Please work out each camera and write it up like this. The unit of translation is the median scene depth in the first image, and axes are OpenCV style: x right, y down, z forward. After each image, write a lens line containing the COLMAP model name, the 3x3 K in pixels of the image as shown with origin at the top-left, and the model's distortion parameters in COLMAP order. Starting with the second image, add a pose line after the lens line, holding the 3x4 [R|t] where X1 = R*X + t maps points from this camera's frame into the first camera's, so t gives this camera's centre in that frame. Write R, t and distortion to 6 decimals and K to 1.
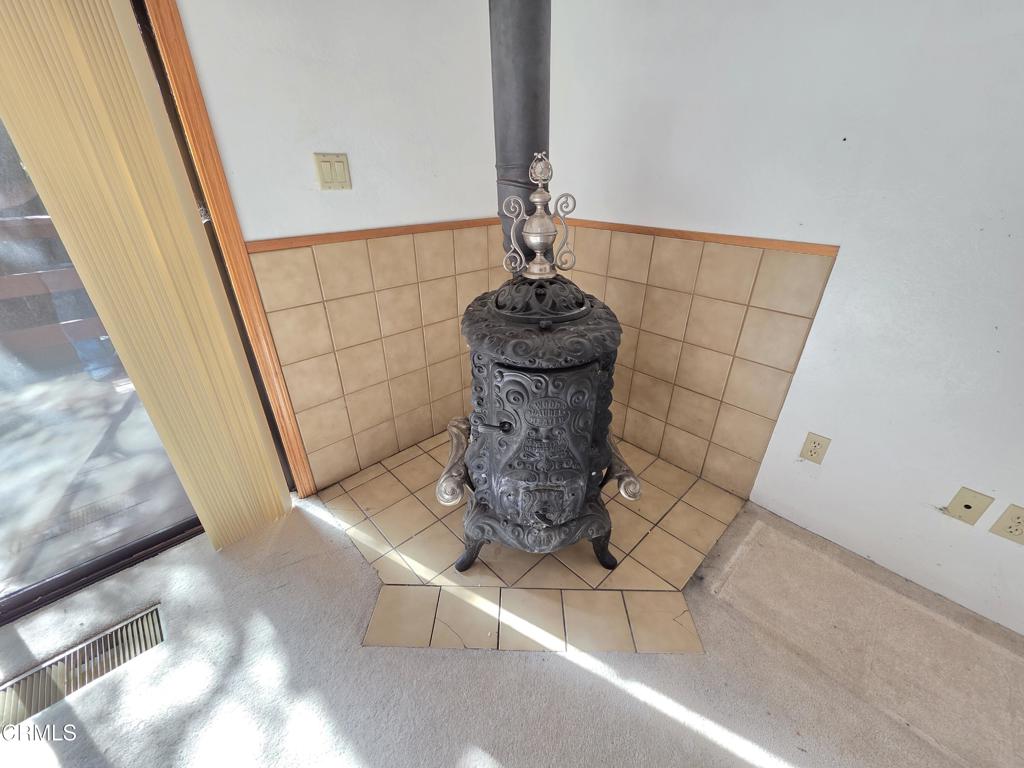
lens RADIAL K [[408.9, 0, 512.2], [0, 408.9, 379.0], [0, 0, 1]] dist [0.004075, 0.000094]
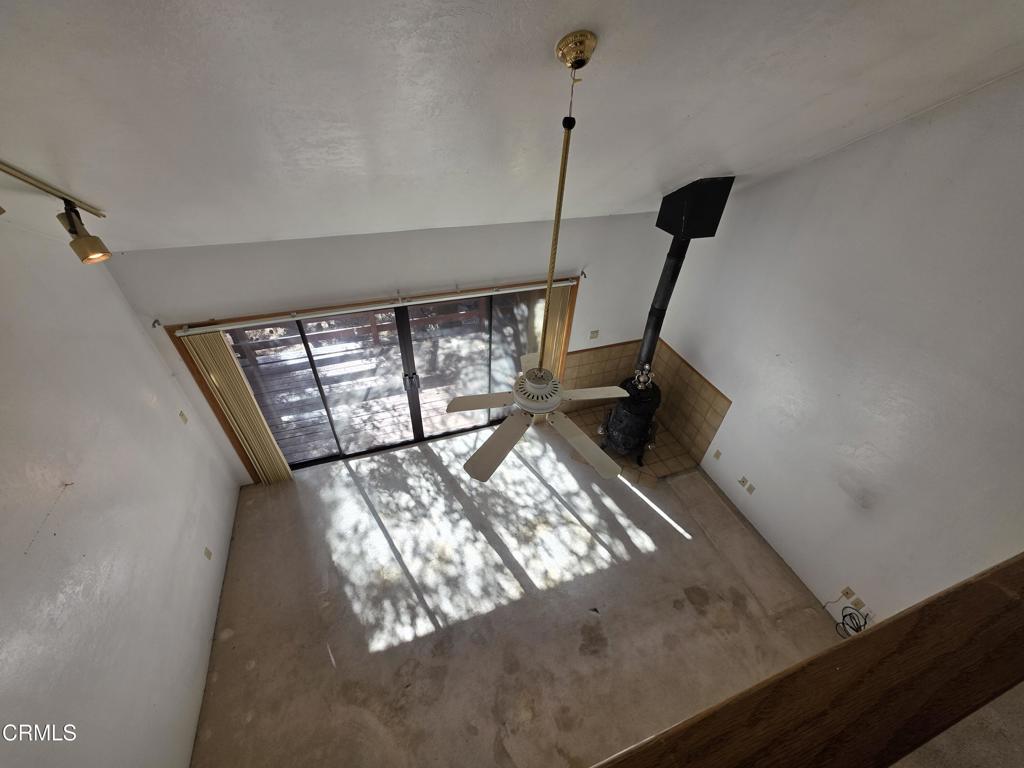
lens RADIAL K [[408.9, 0, 511.0], [0, 408.9, 382.9], [0, 0, 1]] dist [0.004075, 0.000094]
pose [[0.912734, 0.288438, -0.289345, 0.043894], [-0.224816, 0.945937, 0.233796, -0.775271], [0.341138, -0.148345, 0.928234, -2.523312]]
